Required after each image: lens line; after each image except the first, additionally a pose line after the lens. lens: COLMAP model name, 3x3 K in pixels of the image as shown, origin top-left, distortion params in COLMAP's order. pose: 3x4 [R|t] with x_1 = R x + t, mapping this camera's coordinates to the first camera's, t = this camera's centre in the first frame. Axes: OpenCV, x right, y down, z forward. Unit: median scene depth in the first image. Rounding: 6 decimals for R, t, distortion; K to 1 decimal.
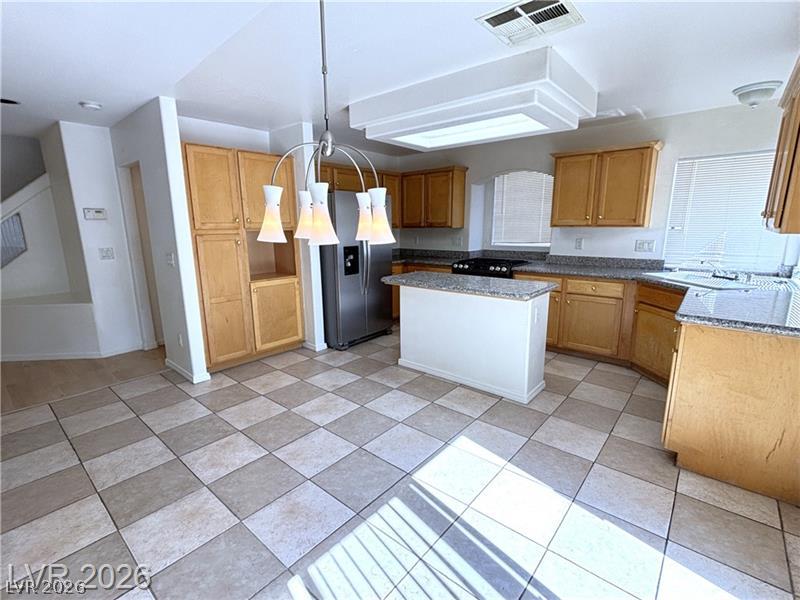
lens RADIAL K [[374.2, 0, 401.0], [0, 374.2, 301.4], [0, 0, 1]] dist [0.001153, 0.000203]
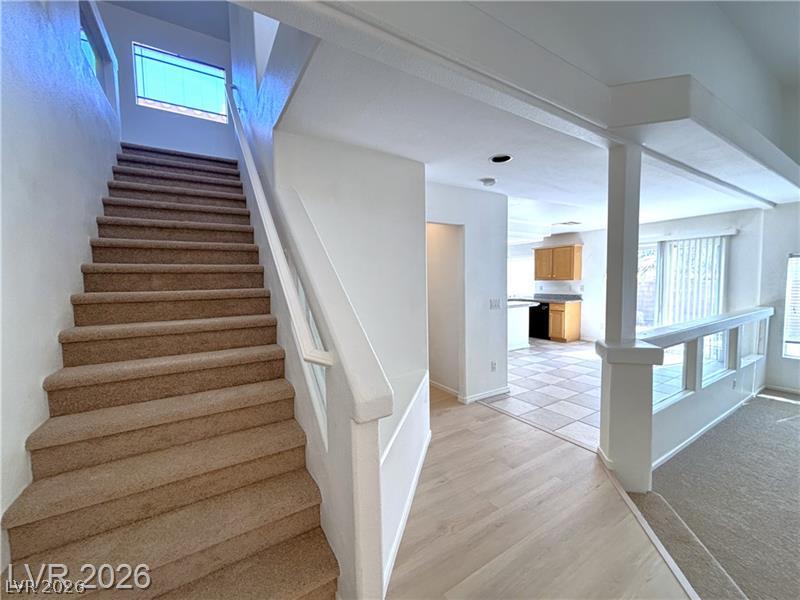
lens RADIAL K [[321.3, 0, 400.7], [0, 321.3, 300.8], [0, 0, 1]] dist [0.000585, -0.000447]
pose [[0.305894, -0.062721, 0.949997, -1.597566], [0.208962, 0.977920, -0.002720, -0.172508], [-0.928851, 0.199345, 0.312247, 0.831733]]
